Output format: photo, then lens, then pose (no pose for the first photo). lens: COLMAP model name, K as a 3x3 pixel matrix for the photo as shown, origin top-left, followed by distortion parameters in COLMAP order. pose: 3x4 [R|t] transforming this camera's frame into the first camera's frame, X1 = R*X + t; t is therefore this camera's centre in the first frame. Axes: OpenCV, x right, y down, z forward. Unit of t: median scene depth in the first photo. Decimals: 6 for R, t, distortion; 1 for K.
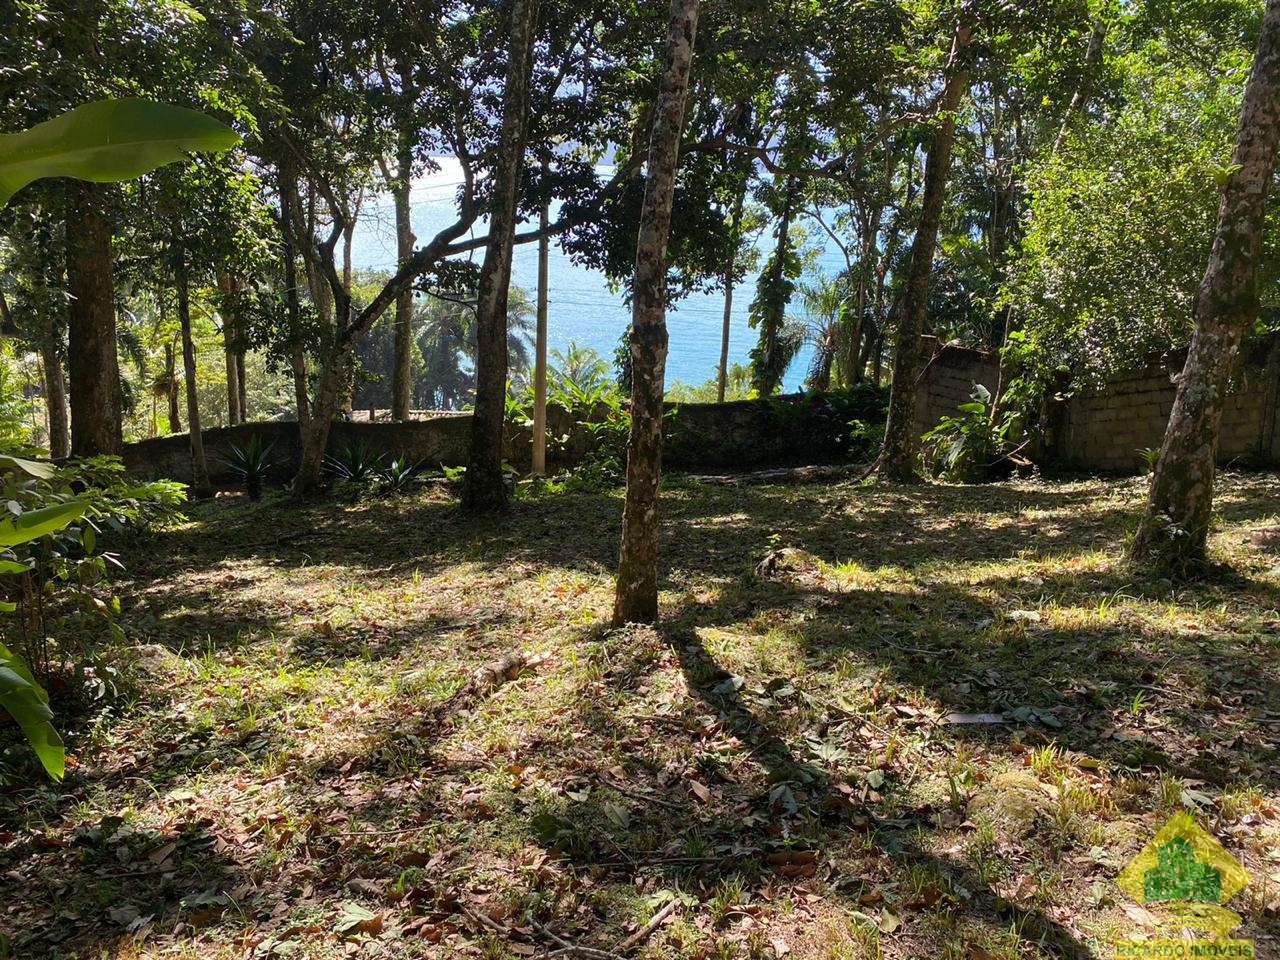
lens RADIAL K [[976.3, 0, 632.2], [0, 976.3, 479.6], [0, 0, 1]] dist [0.032732, -0.022101]
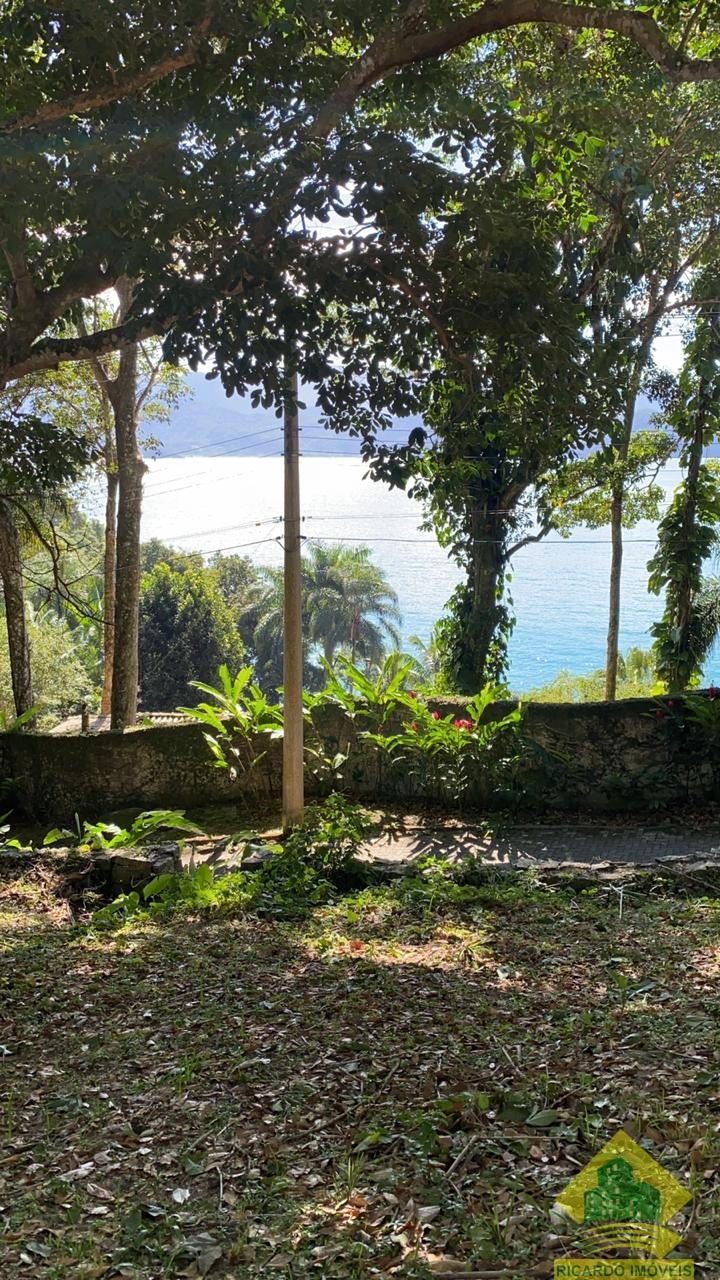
lens RADIAL K [[1020.5, 0, 360.5], [0, 1020.5, 622.2], [0, 0, 1]] dist [0.045568, -0.000324]
pose [[0.986200, -0.017402, -0.164642, 0.036345], [-0.008190, 0.988115, -0.153498, -0.020969], [0.165356, 0.152728, 0.974337, 0.257048]]
